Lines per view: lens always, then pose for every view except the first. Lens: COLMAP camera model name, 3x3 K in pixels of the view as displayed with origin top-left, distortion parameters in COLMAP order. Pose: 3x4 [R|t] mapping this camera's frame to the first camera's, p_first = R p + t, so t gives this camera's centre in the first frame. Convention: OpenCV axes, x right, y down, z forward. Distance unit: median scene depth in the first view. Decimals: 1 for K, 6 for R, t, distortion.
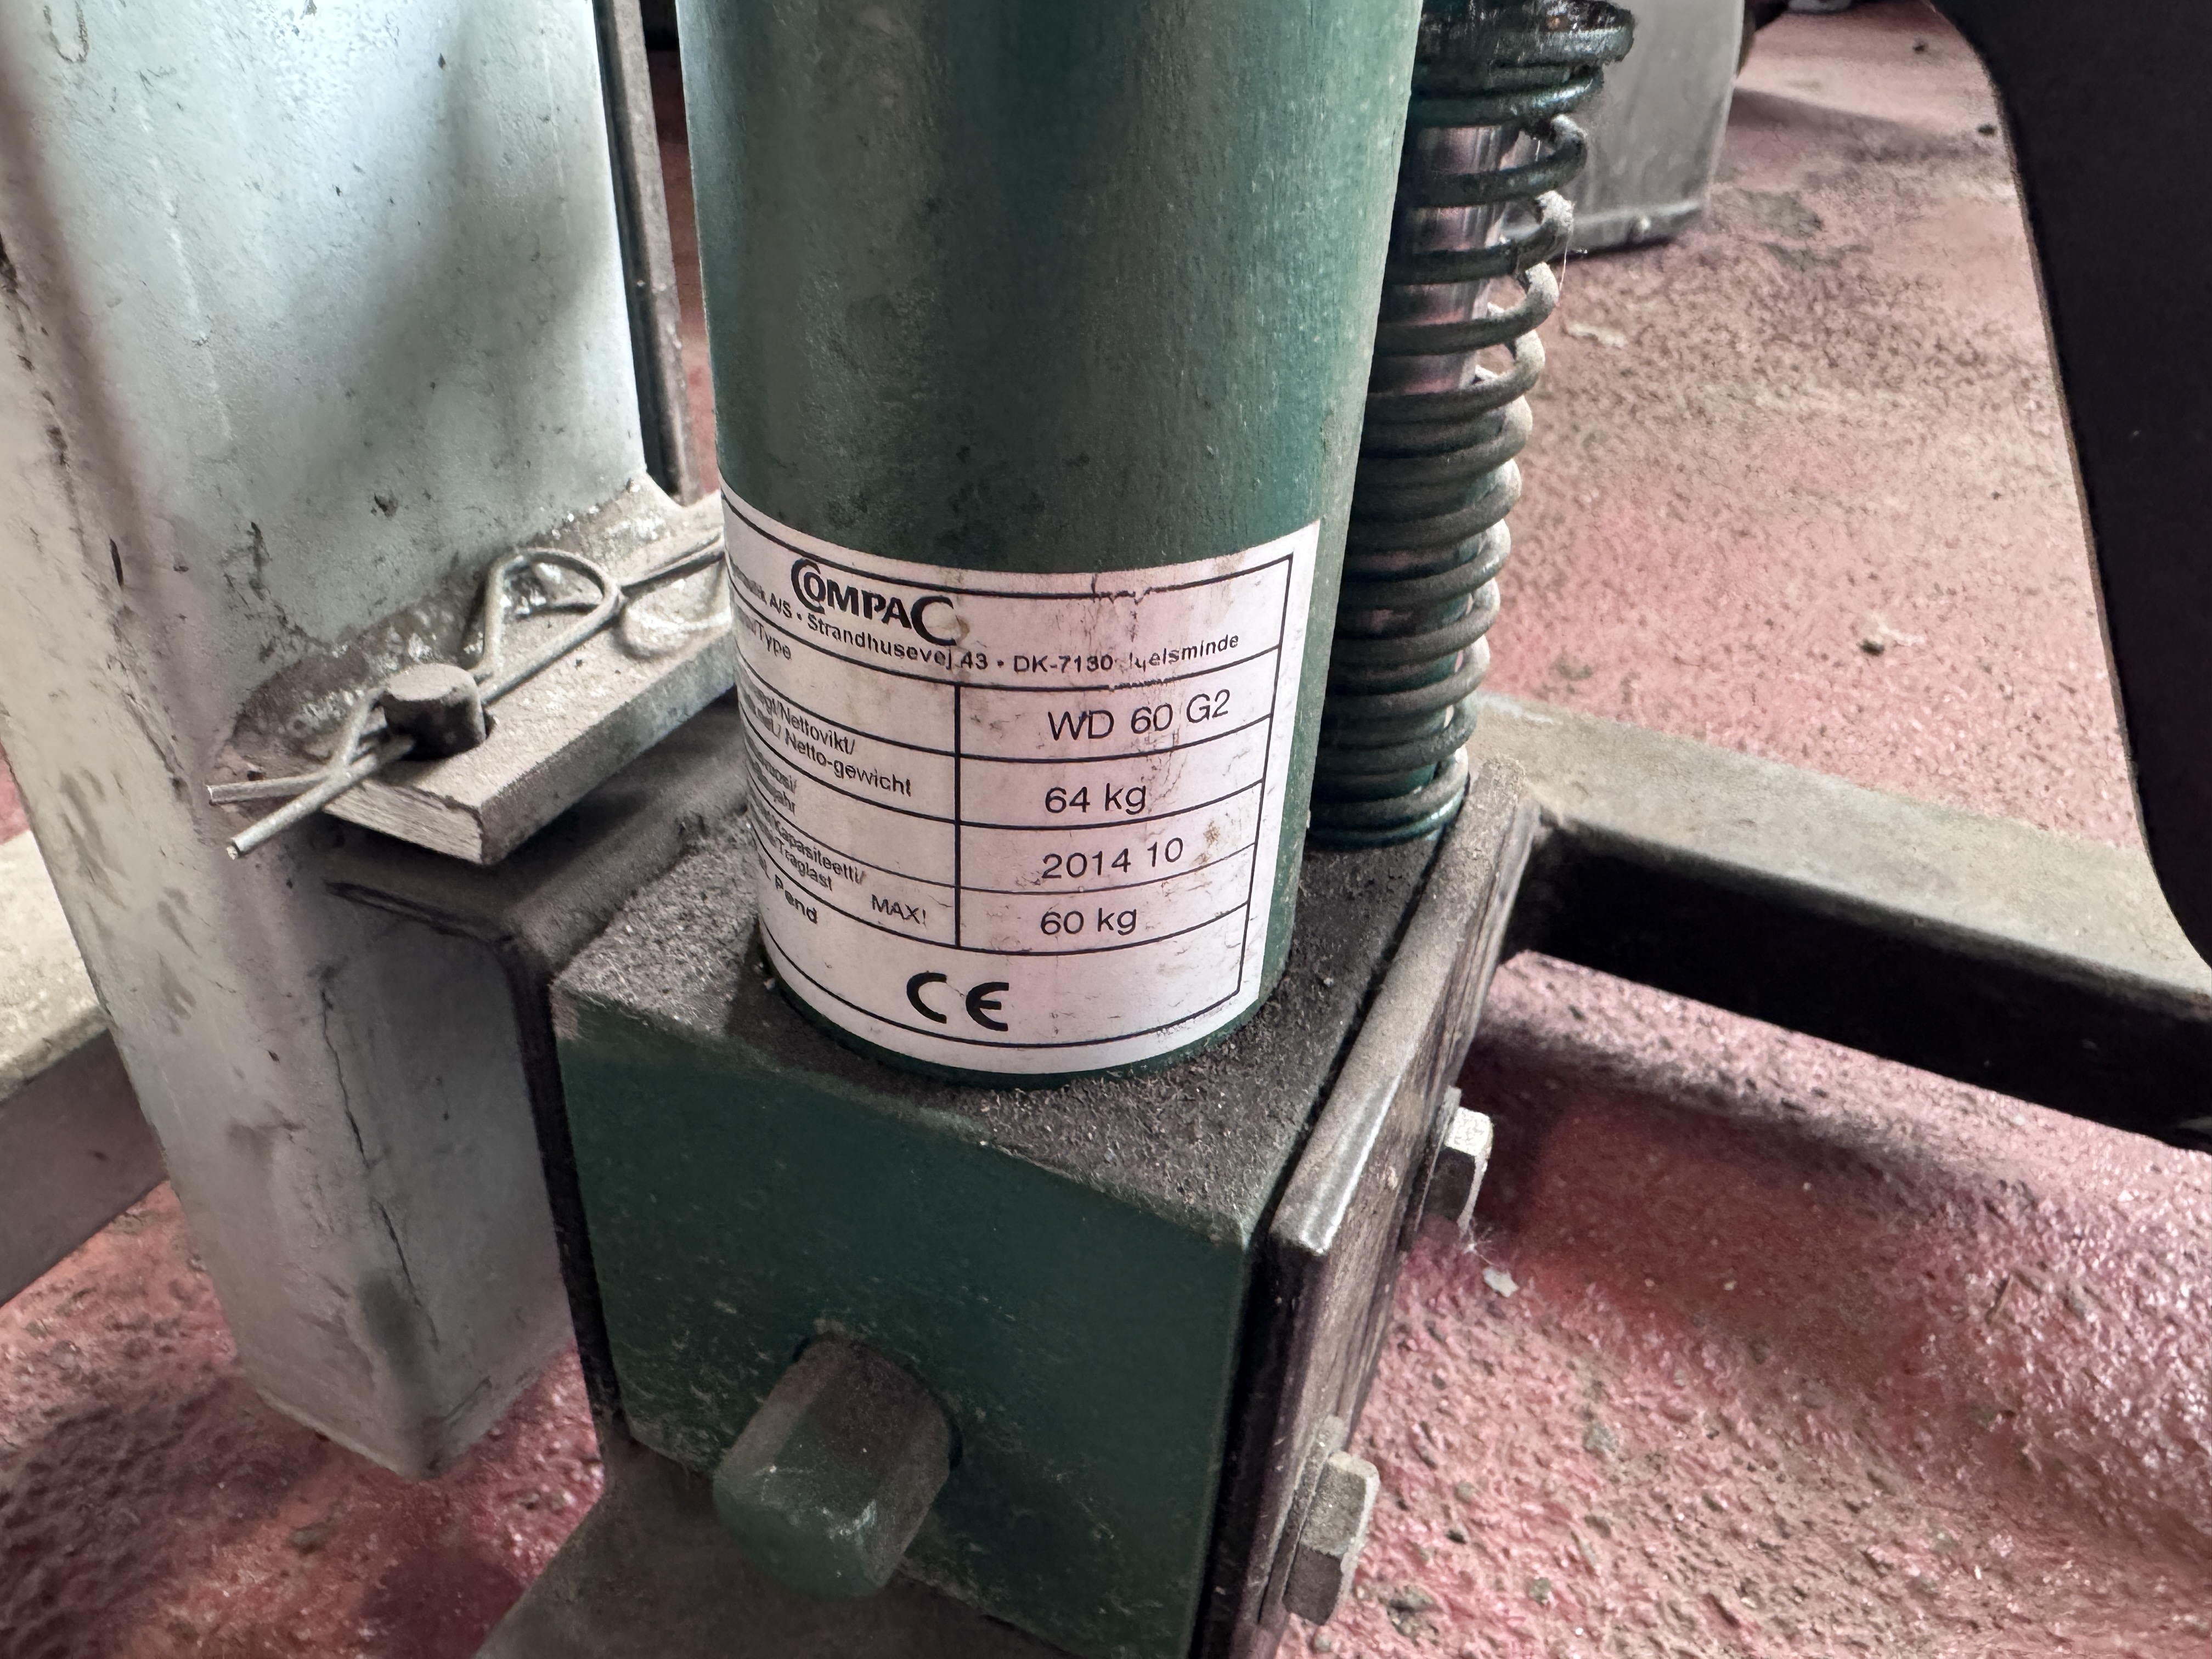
lens RADIAL K [[1581.7, 0, 1106.0], [0, 1581.7, 829.5], [0, 0, 1]] dist [-0.003512, -0.002675]
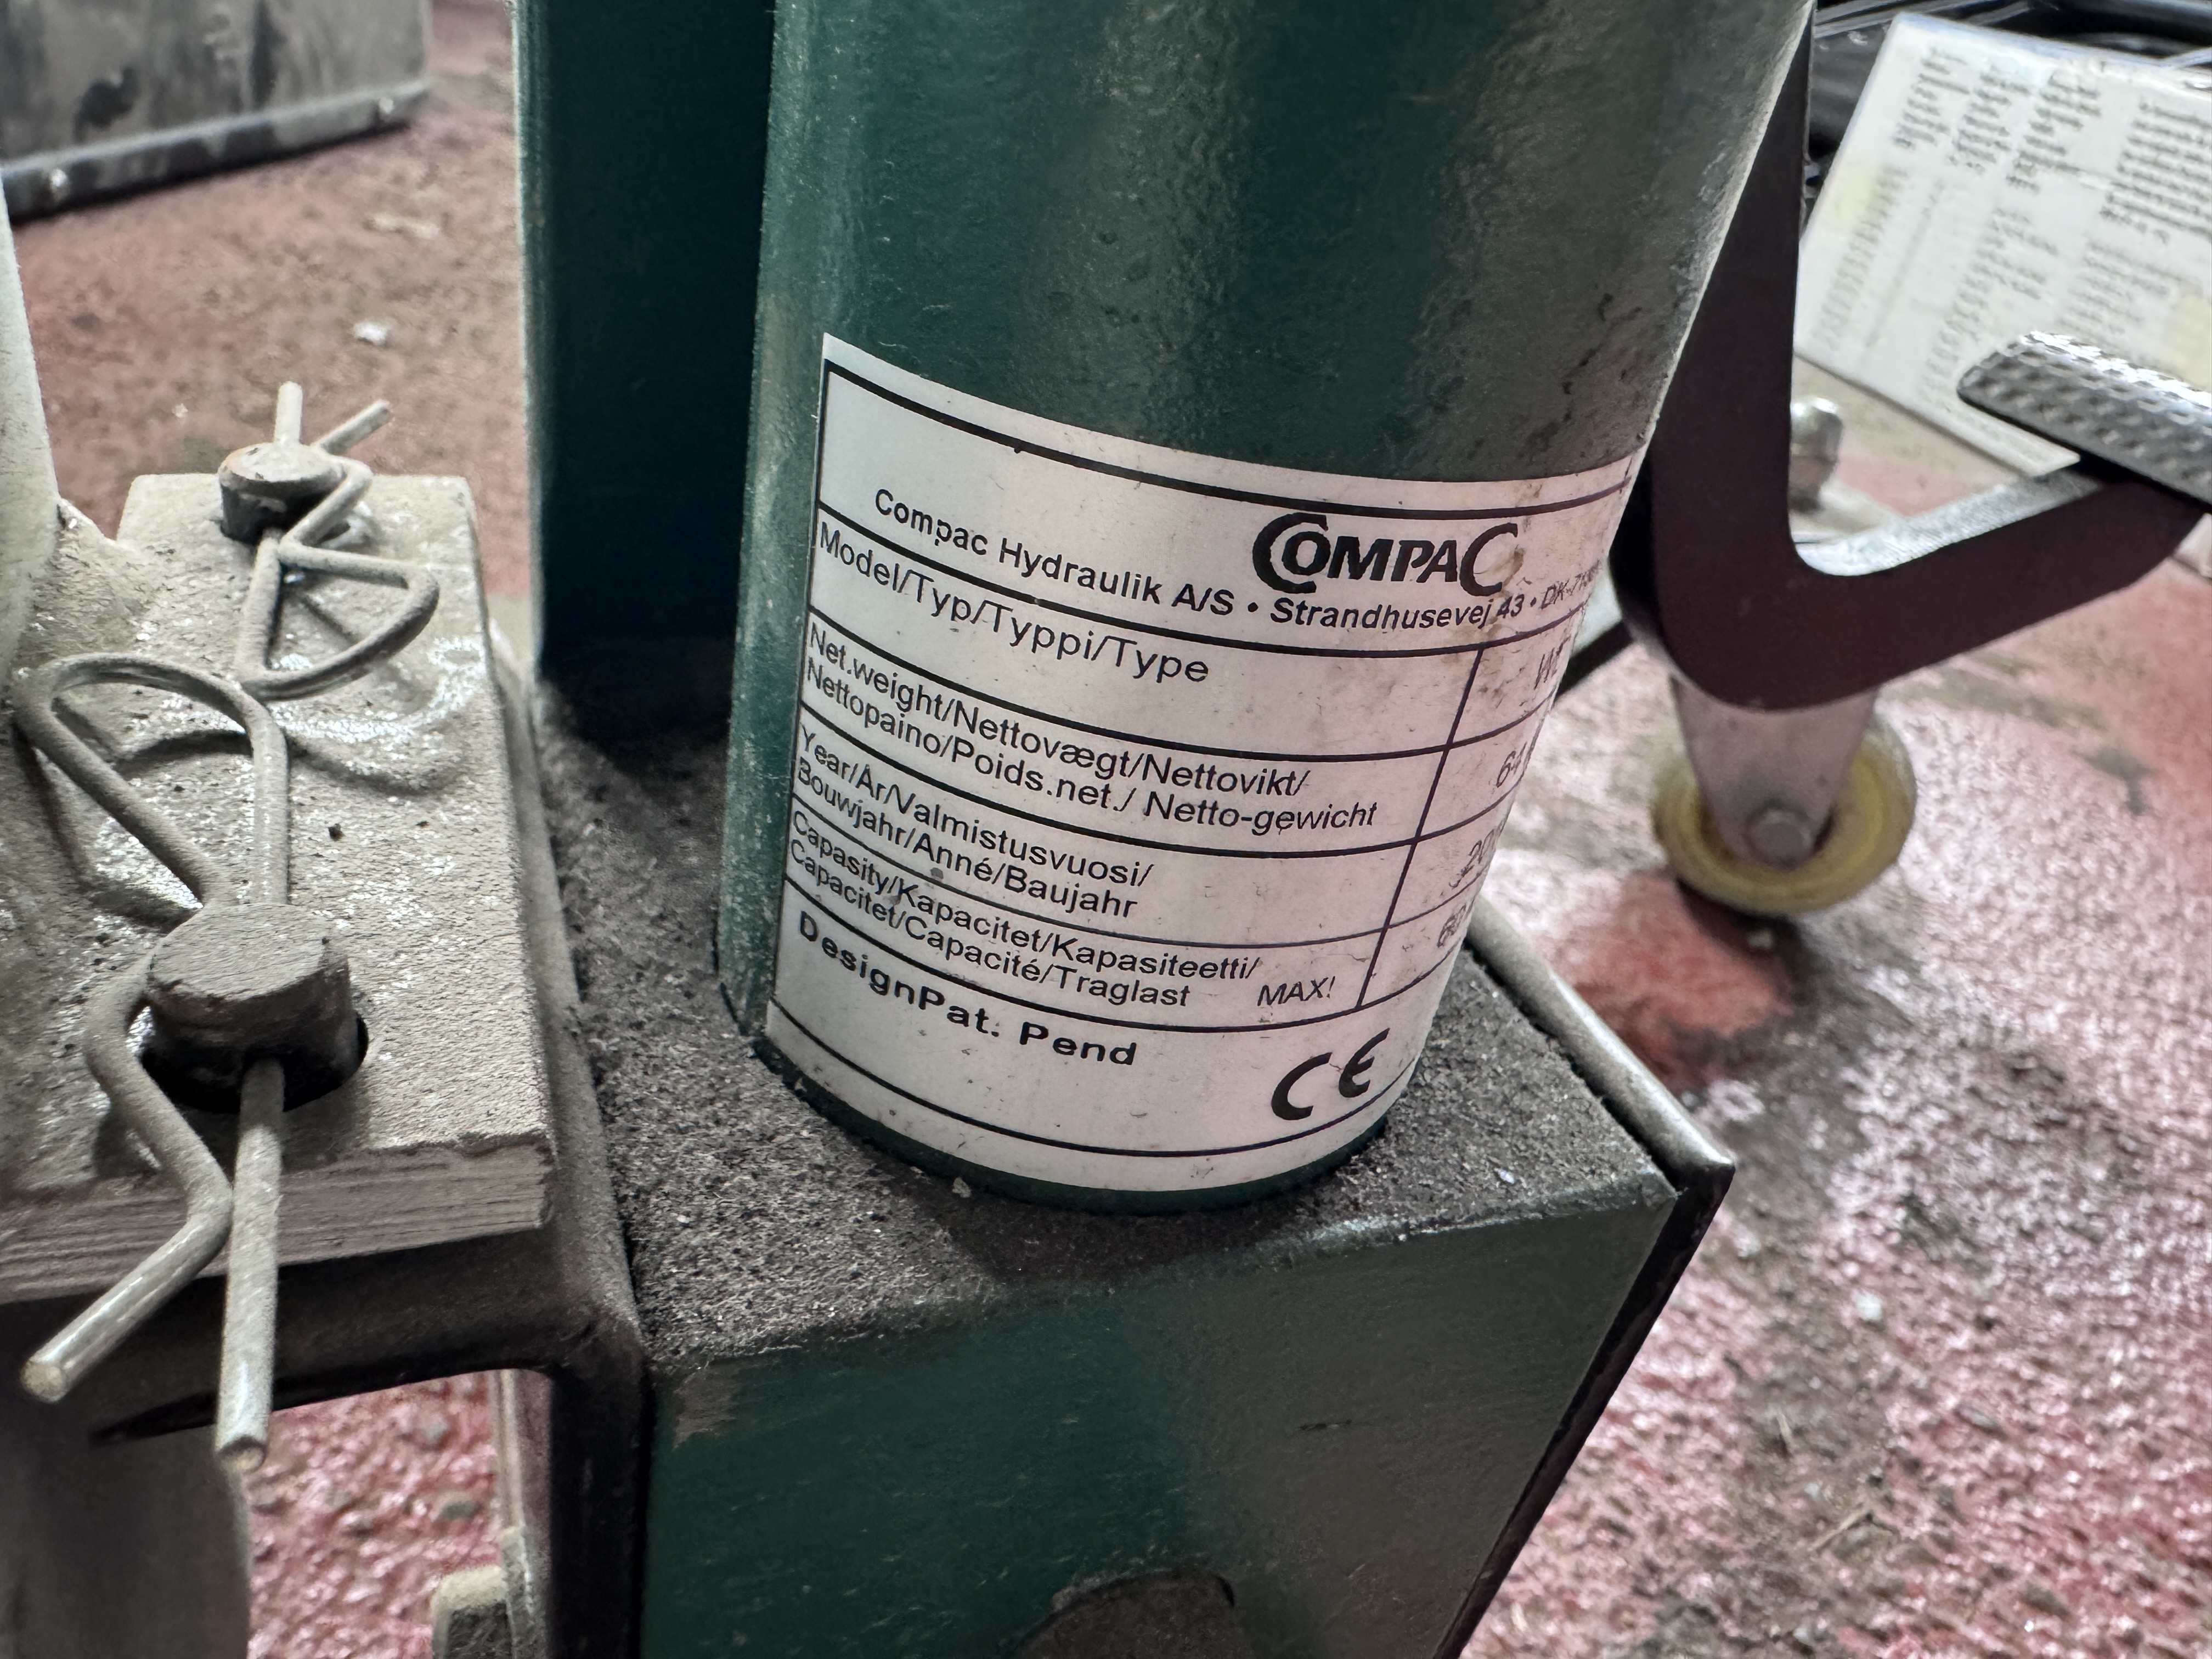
lens RADIAL K [[1547.5, 0, 1106.0], [0, 1547.5, 829.5], [0, 0, 1]] dist [-0.003381, -0.004398]
pose [[0.713037, -0.310248, 0.628748, -0.638926], [0.266777, 0.949369, 0.165915, -0.164639], [-0.648390, 0.049432, 0.759702, 0.554586]]
